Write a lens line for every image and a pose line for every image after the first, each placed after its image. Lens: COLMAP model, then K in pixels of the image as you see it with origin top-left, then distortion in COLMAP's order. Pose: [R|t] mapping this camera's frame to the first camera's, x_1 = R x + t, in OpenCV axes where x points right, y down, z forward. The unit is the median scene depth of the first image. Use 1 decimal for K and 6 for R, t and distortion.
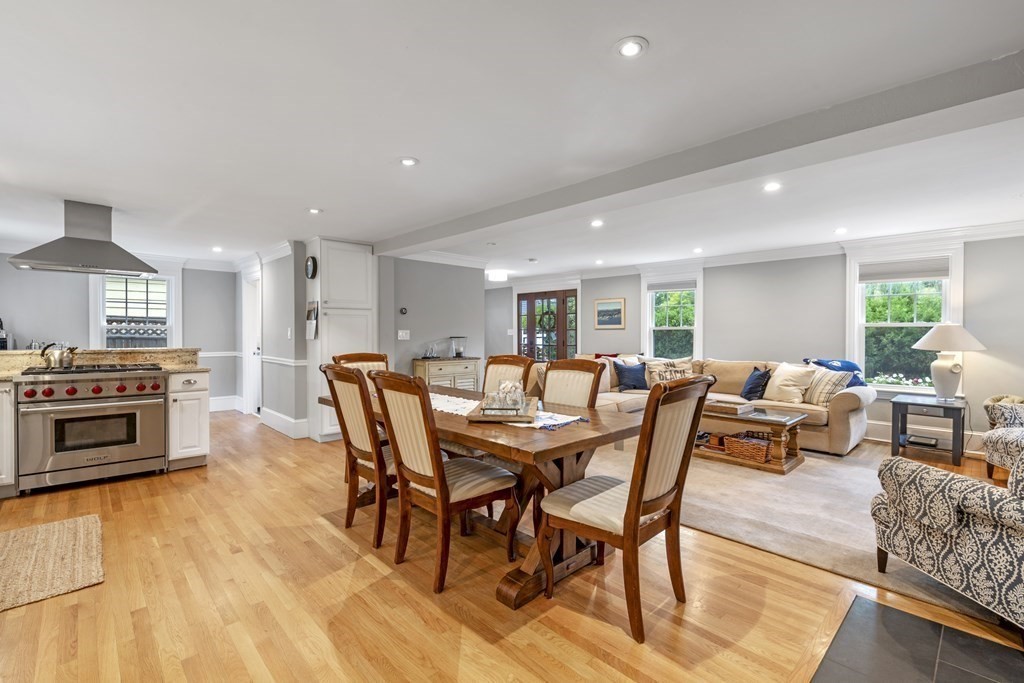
lens RADIAL K [[457.0, 0, 512.0], [0, 457.0, 341.5], [0, 0, 1]] dist [-0.010206, 0.000021]
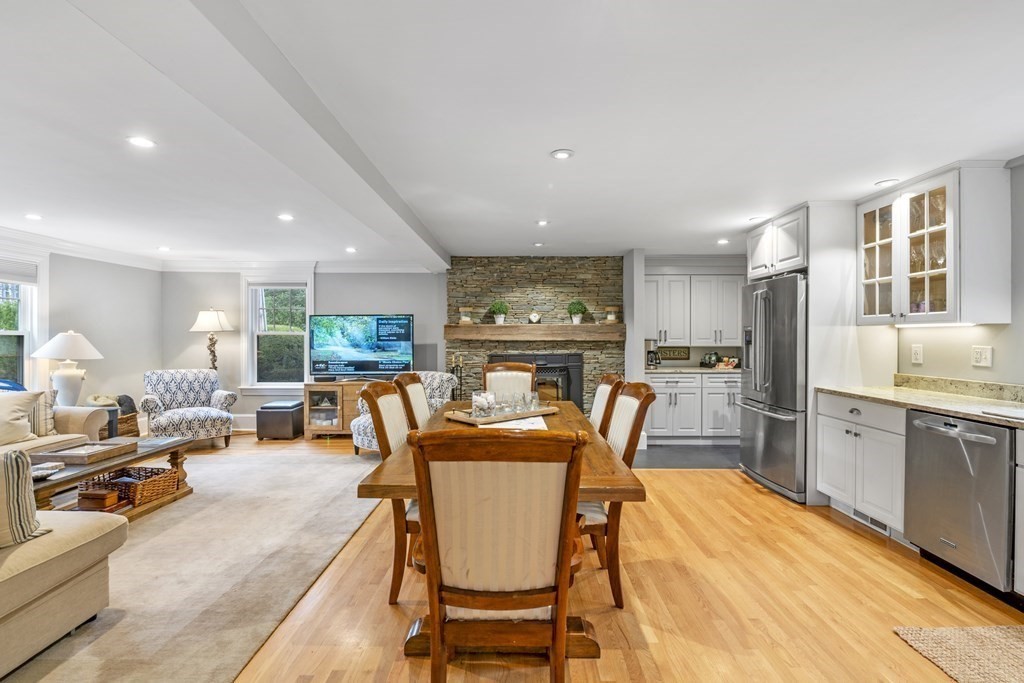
lens RADIAL K [[471.7, 0, 512.0], [0, 471.7, 341.5], [0, 0, 1]] dist [-0.008711, -0.000288]
pose [[-0.719218, -0.010298, 0.694708, -0.352624], [0.009927, 0.999636, 0.025095, -0.026558], [-0.694713, 0.024945, -0.718854, 0.767838]]
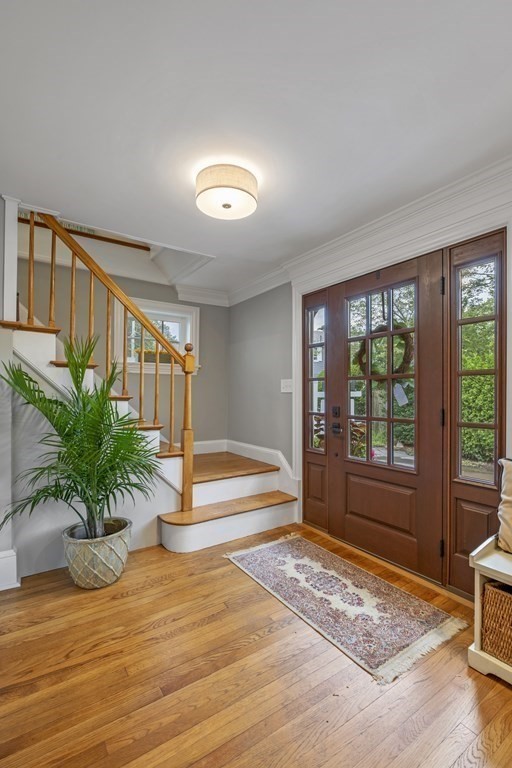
lens RADIAL K [[342.7, 0, 256.0], [0, 342.7, 384.0], [0, 0, 1]] dist [-0.010206, 0.000021]
pose [[0.987389, 0.002696, -0.158291, 0.030132], [-0.010228, 0.998853, -0.046786, -0.009372], [0.157983, 0.047815, 0.986284, 1.038351]]
